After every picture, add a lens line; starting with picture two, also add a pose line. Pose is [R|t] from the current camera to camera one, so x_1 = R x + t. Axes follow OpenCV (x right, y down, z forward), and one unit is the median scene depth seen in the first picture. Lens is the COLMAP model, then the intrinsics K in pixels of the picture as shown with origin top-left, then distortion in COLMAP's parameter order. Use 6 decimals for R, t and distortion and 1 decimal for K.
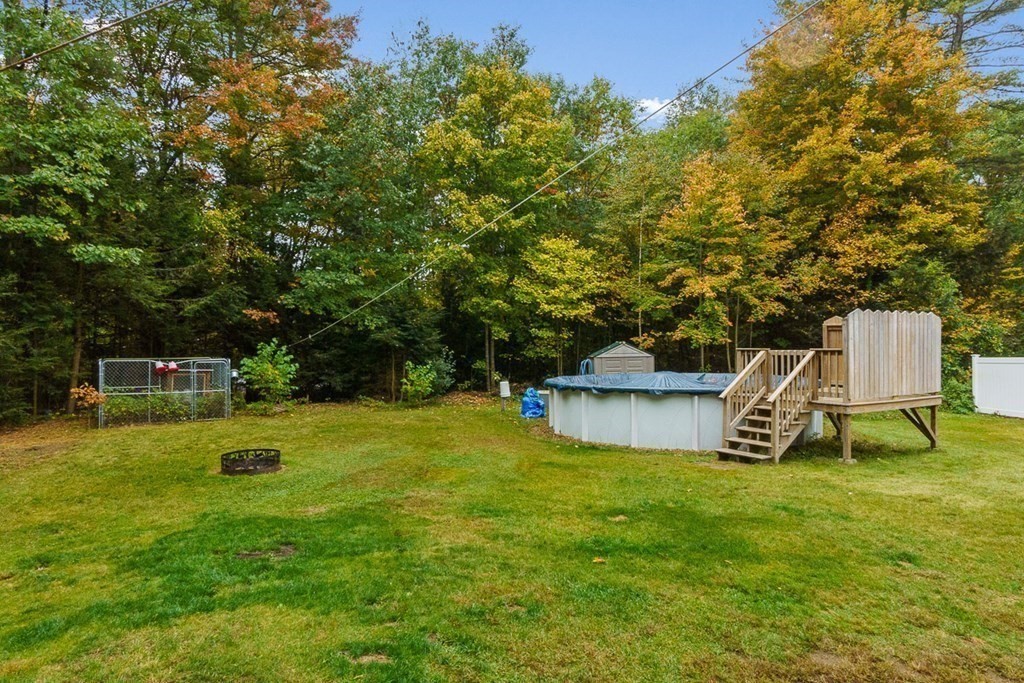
lens RADIAL K [[552.2, 0, 491.4], [0, 552.2, 360.2], [0, 0, 1]] dist [-0.010532, 0.000135]
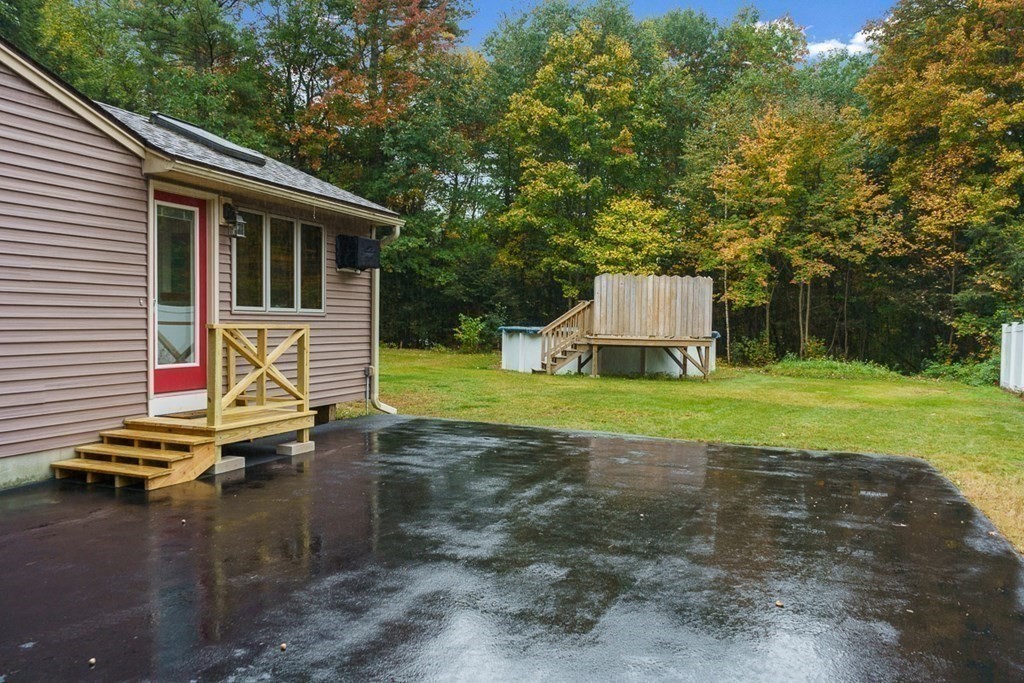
lens RADIAL K [[822.5, 0, 513.5], [0, 822.5, 347.8], [0, 0, 1]] dist [0.005838, -0.003580]
pose [[0.926023, 0.044761, -0.374804, 0.527520], [-0.041055, 0.998997, 0.017871, 0.033679], [0.375228, -0.001161, 0.926932, -0.498122]]
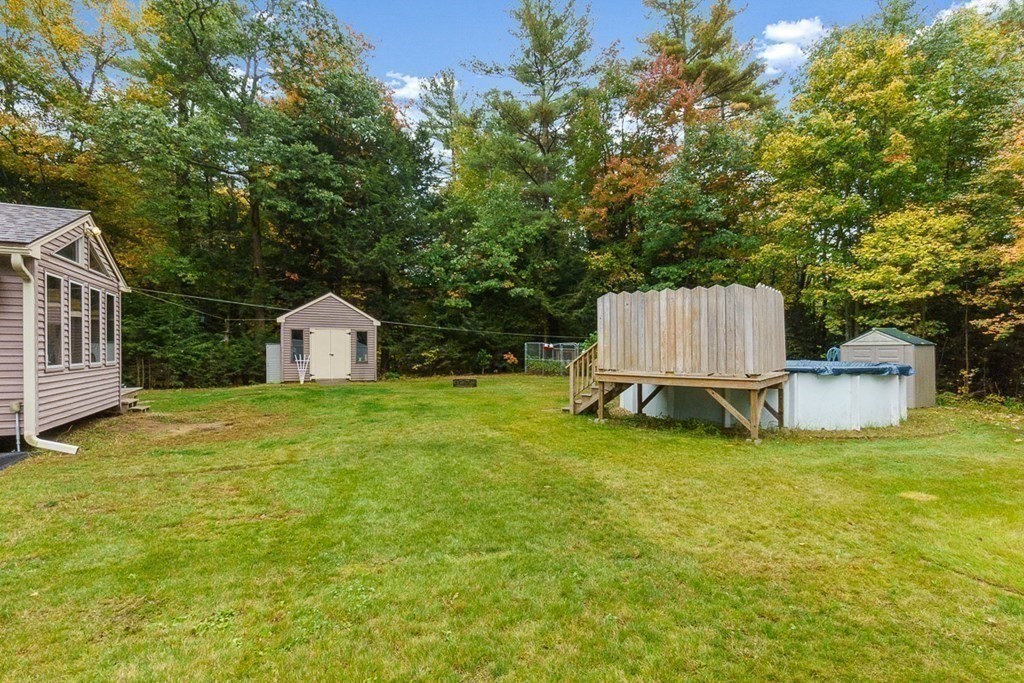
lens RADIAL K [[500.0, 0, 511.7], [0, 500.0, 351.1], [0, 0, 1]] dist [-0.001877, -0.000604]
pose [[0.366240, 0.017089, -0.930364, 0.663417], [-0.032924, 0.999443, 0.005397, 0.014956], [0.929938, 0.028655, 0.366599, 0.158420]]
